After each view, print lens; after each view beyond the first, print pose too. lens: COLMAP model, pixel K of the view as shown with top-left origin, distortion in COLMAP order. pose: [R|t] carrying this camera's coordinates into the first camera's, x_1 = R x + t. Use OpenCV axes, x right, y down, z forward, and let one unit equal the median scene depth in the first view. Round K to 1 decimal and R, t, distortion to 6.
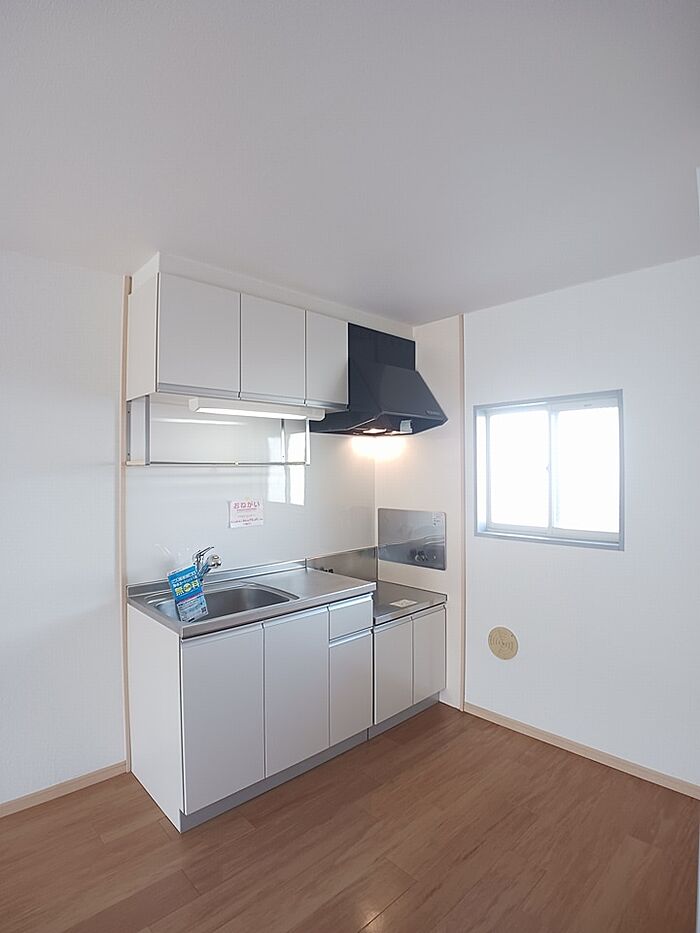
lens RADIAL K [[496.3, 0, 350.0], [0, 496.3, 466.5], [0, 0, 1]] dist [-0.000461, -0.000222]
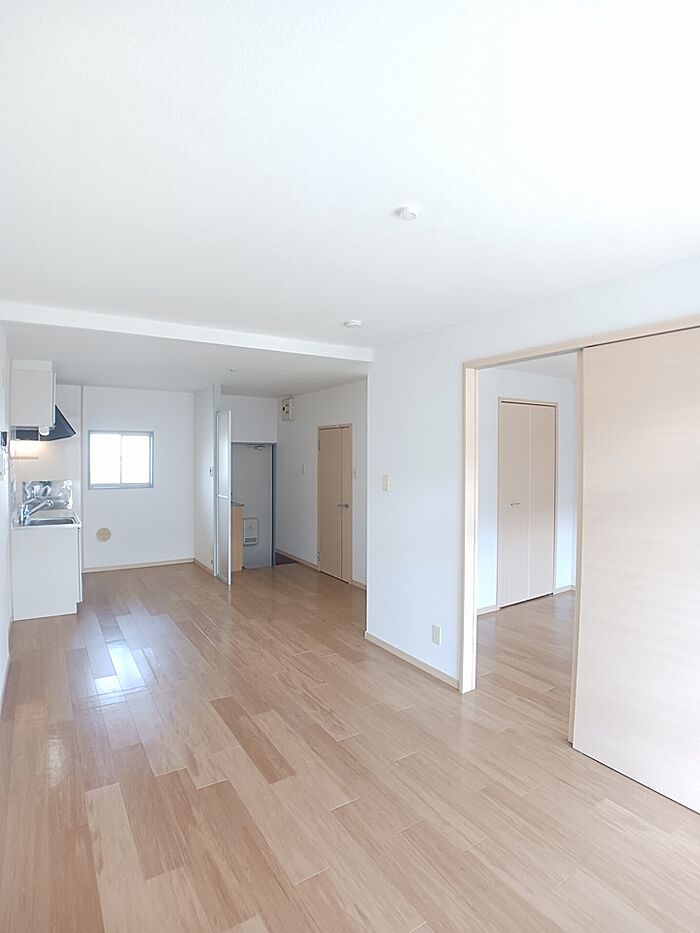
lens RADIAL K [[496.3, 0, 350.0], [0, 496.3, 466.5], [0, 0, 1]] dist [-0.000461, -0.000222]
pose [[0.191252, -0.016180, 0.981408, -1.762289], [-0.014029, 0.999717, 0.019216, -0.021046], [-0.981441, -0.017444, 0.190971, -0.569157]]
